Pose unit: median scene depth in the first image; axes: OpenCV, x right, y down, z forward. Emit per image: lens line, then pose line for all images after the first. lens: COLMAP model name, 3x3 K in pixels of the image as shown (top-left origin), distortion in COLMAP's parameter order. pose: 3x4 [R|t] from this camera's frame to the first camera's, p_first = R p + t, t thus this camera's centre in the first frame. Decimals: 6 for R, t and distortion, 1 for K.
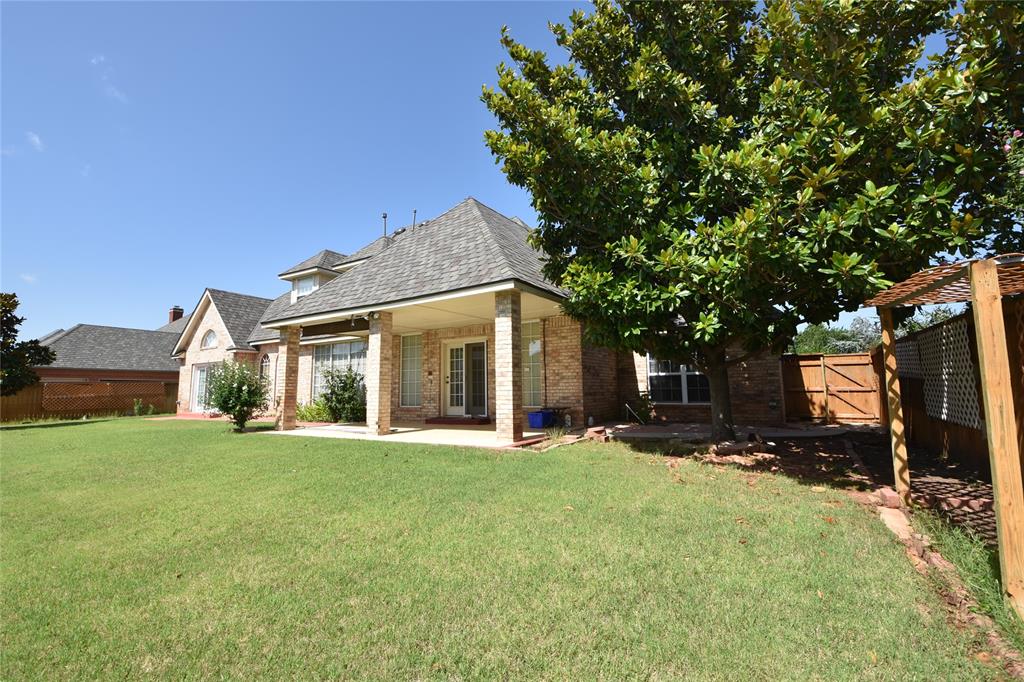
lens RADIAL K [[458.4, 0, 513.7], [0, 458.4, 343.7], [0, 0, 1]] dist [0.001043, -0.000566]
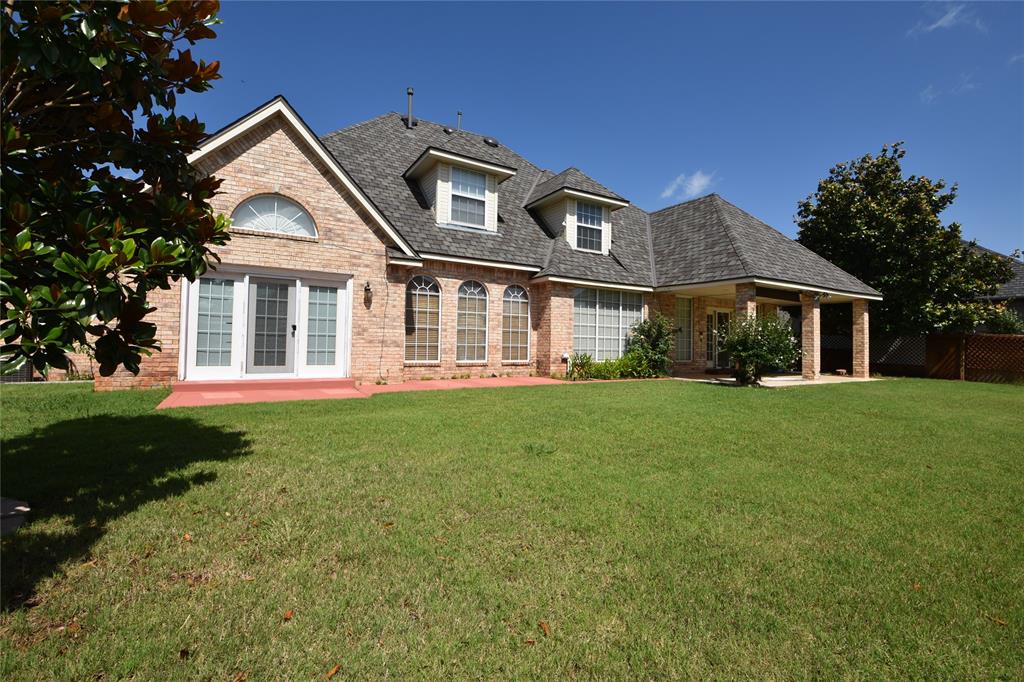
lens RADIAL K [[458.4, 0, 514.1], [0, 458.4, 336.1], [0, 0, 1]] dist [0.001043, -0.000566]
pose [[0.427009, 0.031158, 0.903710, -1.600827], [-0.119574, 0.992575, 0.022278, 0.111488], [-0.896306, -0.117573, 0.427565, 0.996711]]
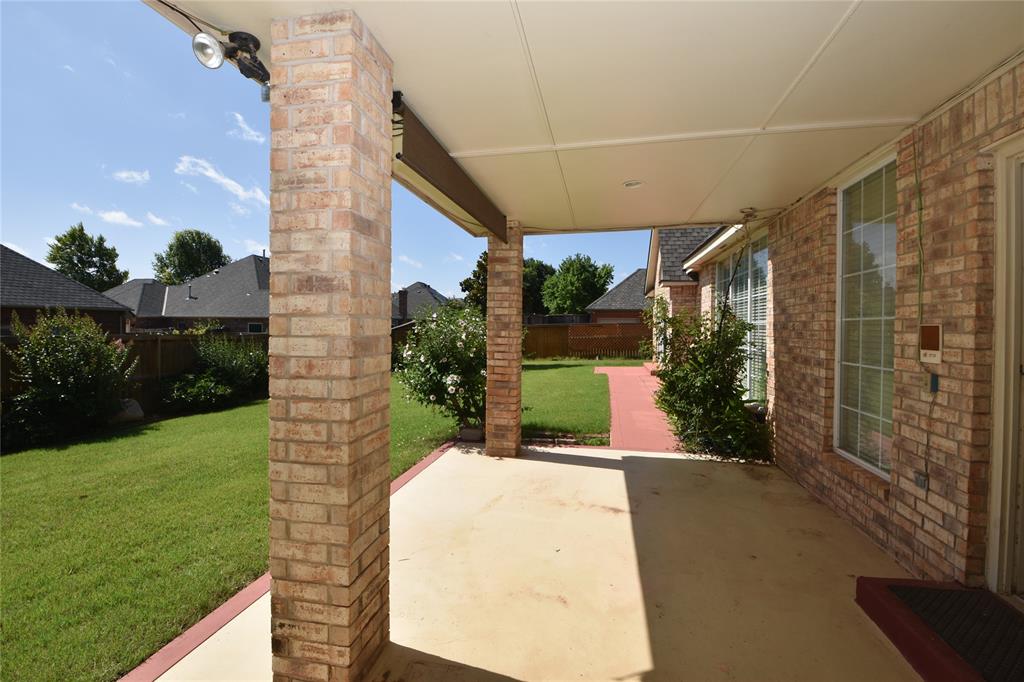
lens RADIAL K [[458.4, 0, 512.1], [0, 458.4, 333.8], [0, 0, 1]] dist [0.001043, -0.000566]
pose [[0.385903, 0.022593, -0.922262, -0.075497], [0.095809, 0.993313, 0.064423, 0.035309], [0.917551, -0.113223, 0.381158, 0.821085]]
